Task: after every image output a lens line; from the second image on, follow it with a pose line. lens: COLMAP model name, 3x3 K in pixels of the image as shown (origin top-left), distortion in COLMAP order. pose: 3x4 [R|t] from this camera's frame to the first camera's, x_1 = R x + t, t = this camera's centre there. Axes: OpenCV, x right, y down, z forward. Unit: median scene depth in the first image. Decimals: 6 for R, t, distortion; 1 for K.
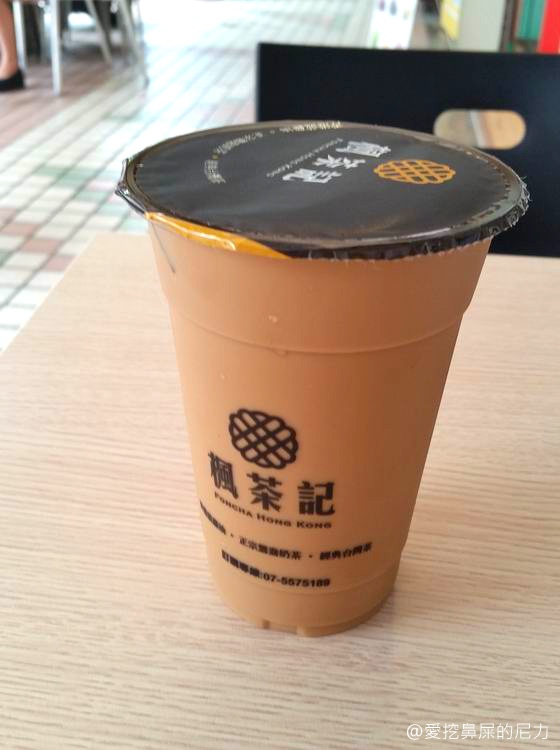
lens RADIAL K [[891.7, 0, 261.4], [0, 891.7, 376.5], [0, 0, 1]] dist [0.242902, -0.669049]
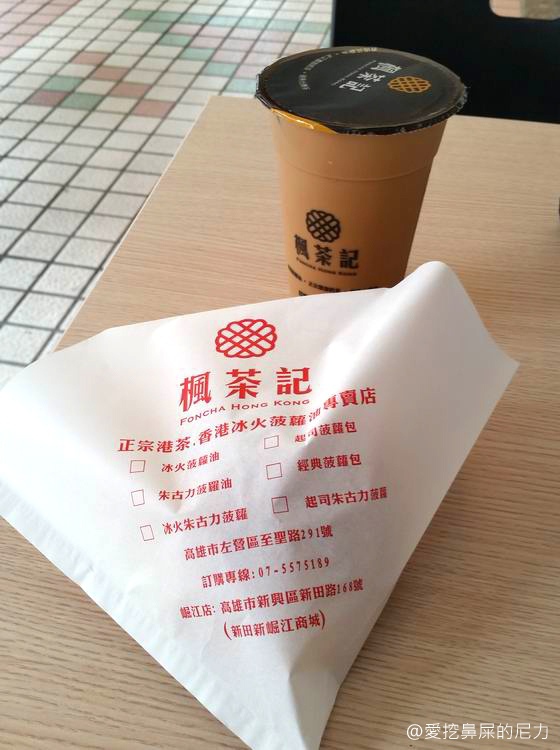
lens RADIAL K [[891.7, 0, 261.4], [0, 891.7, 376.5], [0, 0, 1]] dist [0.242902, -0.669049]
pose [[0.996493, 0.042938, -0.071813, 0.021970], [-0.030663, 0.985976, 0.164045, 0.072582], [0.077850, -0.161268, 0.983835, -0.972909]]
